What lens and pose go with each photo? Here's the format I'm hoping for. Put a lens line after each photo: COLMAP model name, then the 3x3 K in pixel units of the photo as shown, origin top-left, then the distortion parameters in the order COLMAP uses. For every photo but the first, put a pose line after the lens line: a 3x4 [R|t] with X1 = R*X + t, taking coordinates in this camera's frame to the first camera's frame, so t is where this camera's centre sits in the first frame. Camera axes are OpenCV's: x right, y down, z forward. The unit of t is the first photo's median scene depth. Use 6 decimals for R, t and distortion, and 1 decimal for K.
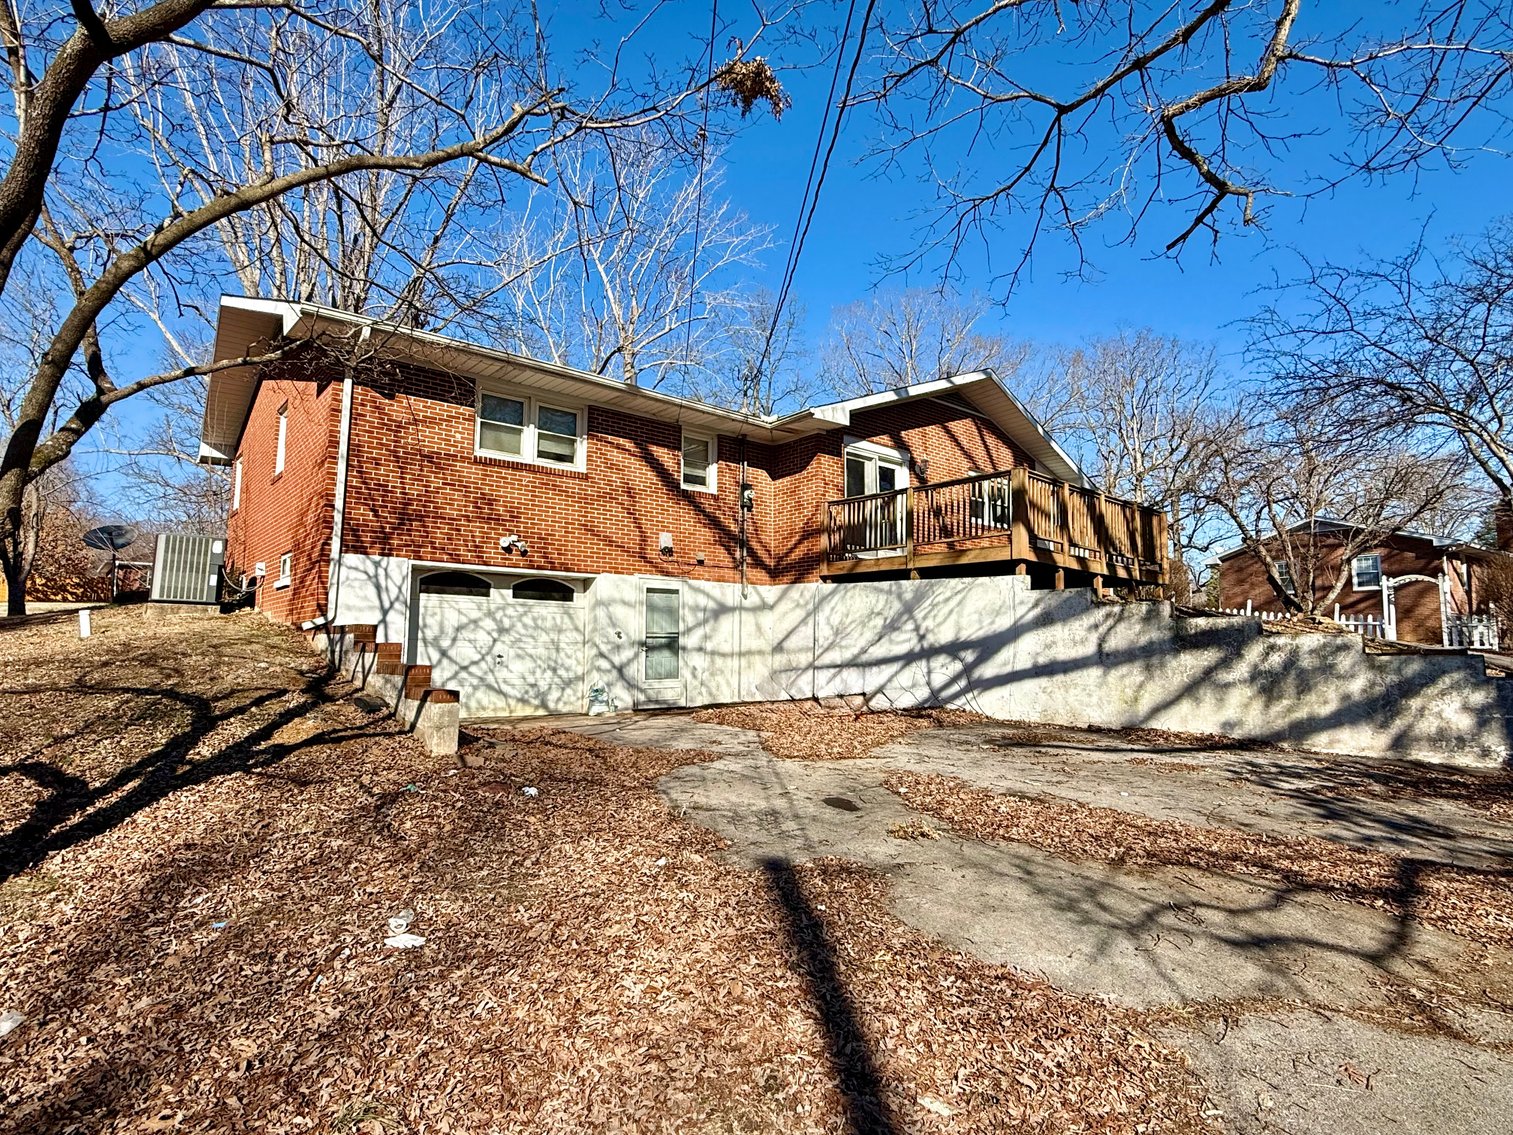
lens RADIAL K [[802.4, 0, 757.1], [0, 802.4, 563.7], [0, 0, 1]] dist [0.003098, -0.000253]
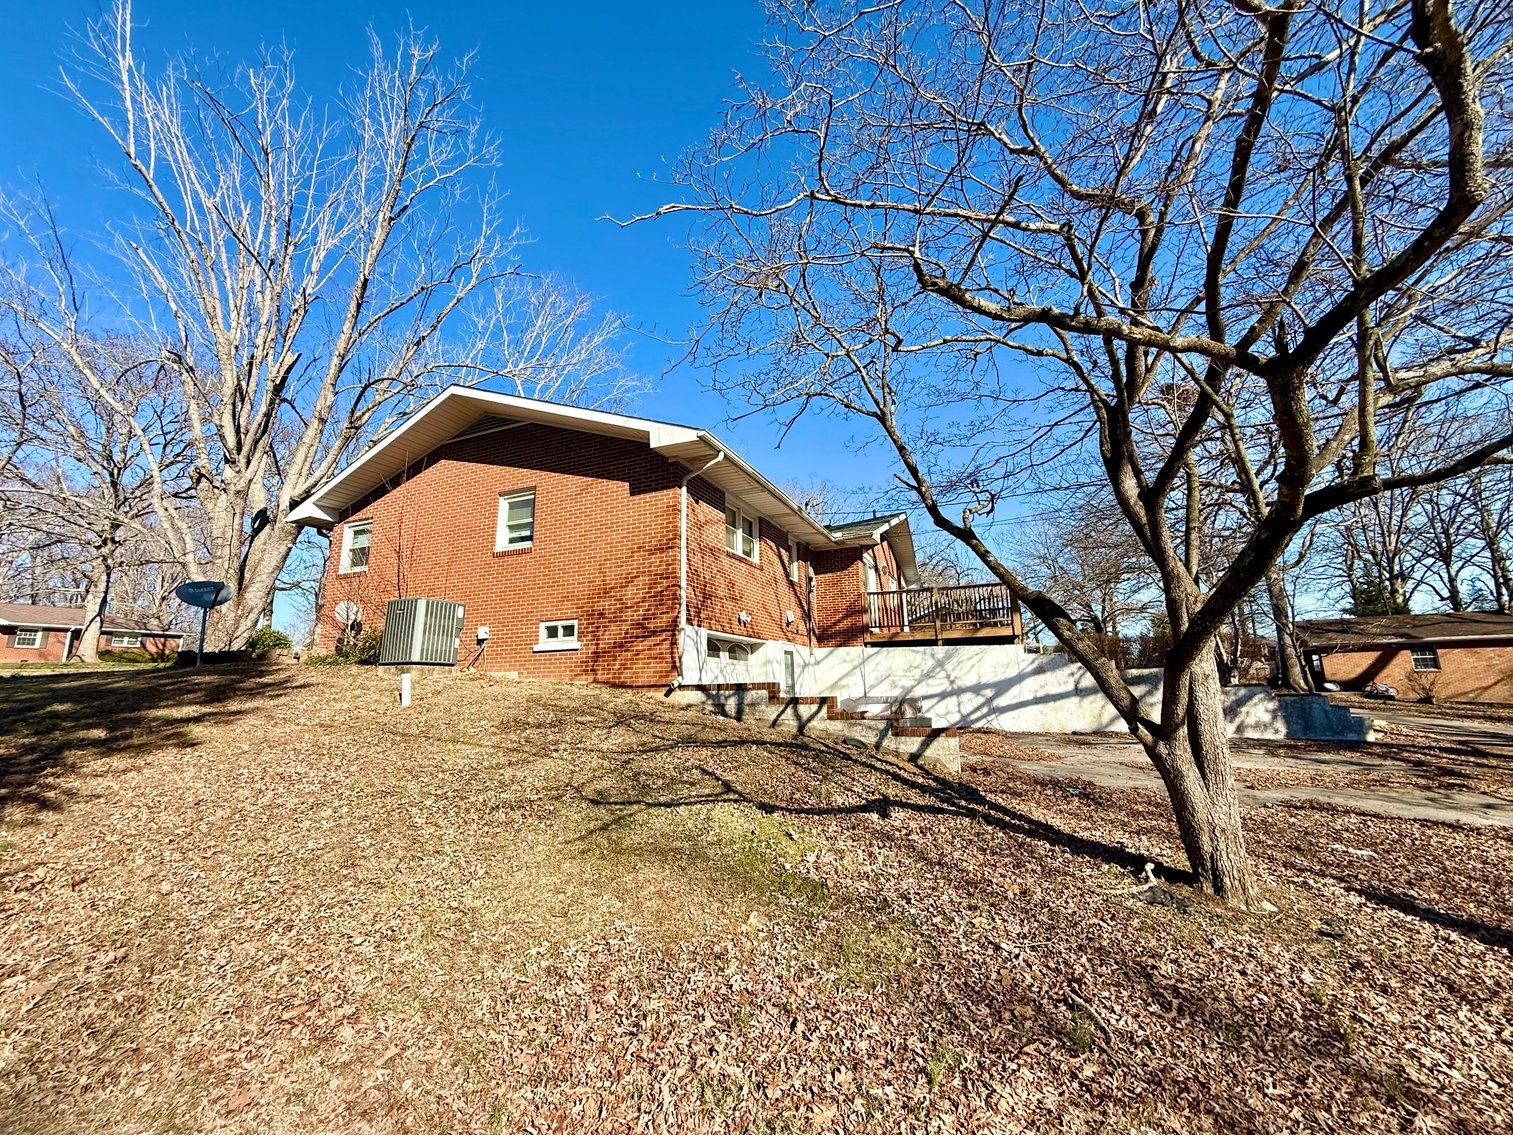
lens RADIAL K [[603.7, 0, 754.7], [0, 603.7, 577.2], [0, 0, 1]] dist [0.007529, -0.000297]
pose [[0.895568, 0.055358, 0.441467, -0.712160], [-0.020823, 0.996357, -0.082697, -0.008913], [-0.444436, 0.064869, 0.893459, 0.089434]]
